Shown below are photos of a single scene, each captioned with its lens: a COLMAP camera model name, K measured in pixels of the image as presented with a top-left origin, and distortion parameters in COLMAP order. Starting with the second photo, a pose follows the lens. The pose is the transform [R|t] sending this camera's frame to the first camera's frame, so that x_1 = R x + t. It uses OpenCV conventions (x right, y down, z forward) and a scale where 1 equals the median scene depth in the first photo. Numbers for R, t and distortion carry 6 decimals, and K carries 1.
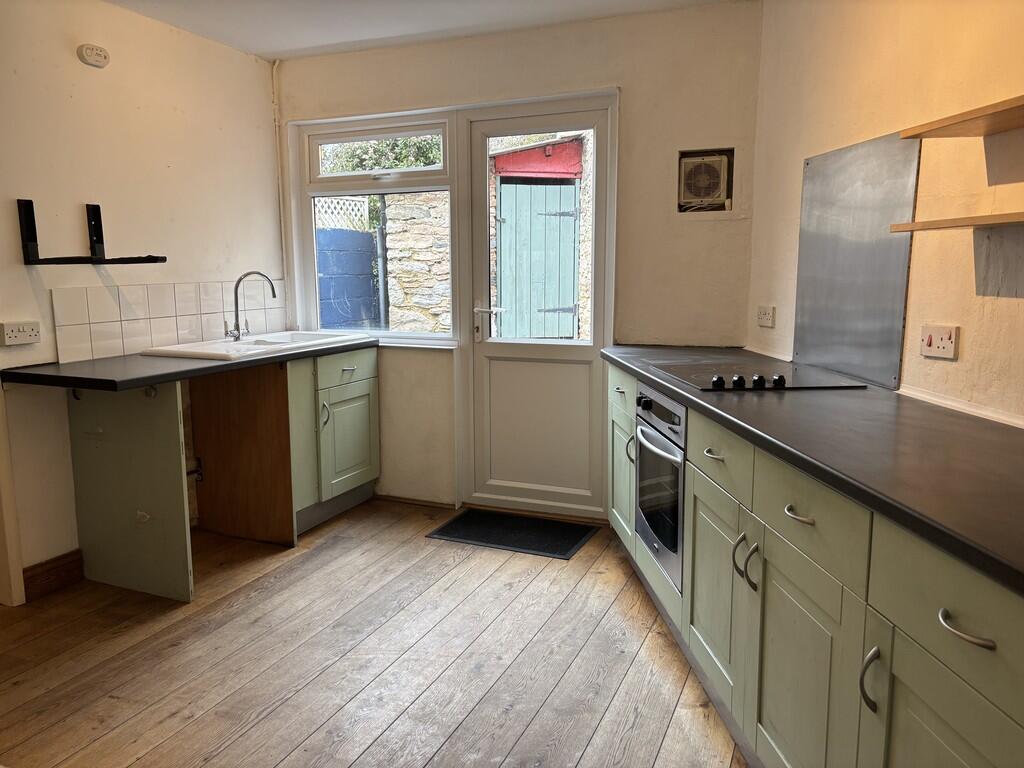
lens RADIAL K [[779.3, 0, 507.7], [0, 779.3, 389.9], [0, 0, 1]] dist [0.062071, -0.067580]
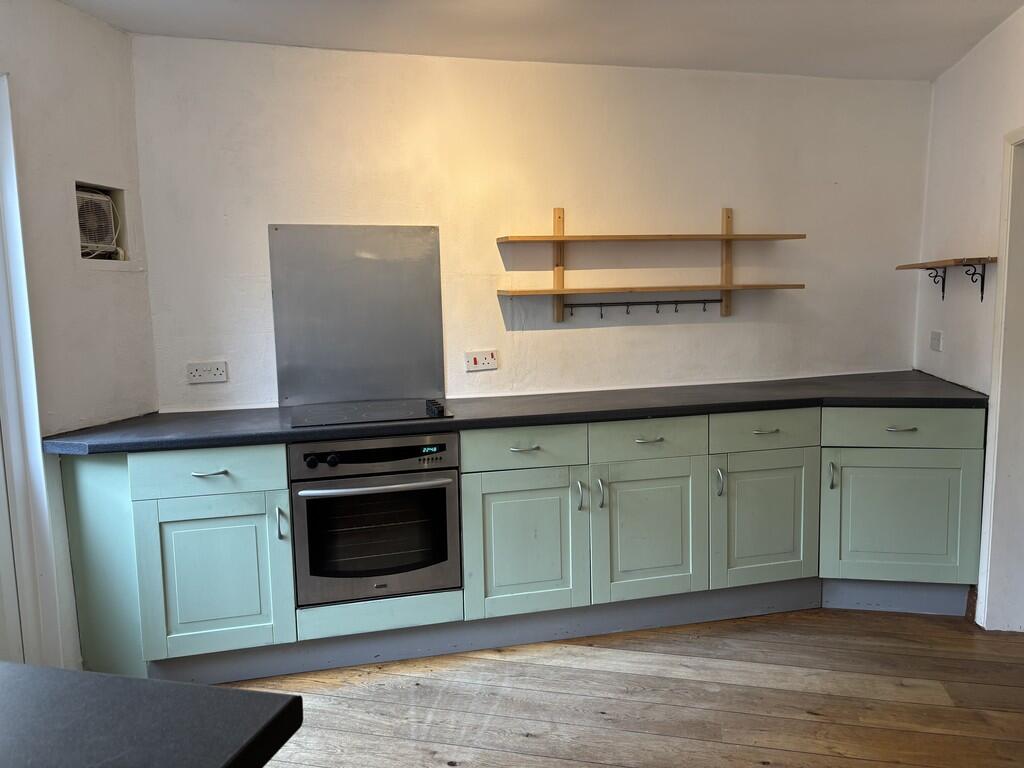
lens RADIAL K [[779.3, 0, 507.8], [0, 779.3, 381.4], [0, 0, 1]] dist [0.062071, -0.067580]
pose [[-0.186774, -0.093995, 0.977896, -0.552705], [0.175201, 0.976268, 0.127301, -0.111864], [-0.966654, 0.195105, -0.165873, 0.631298]]
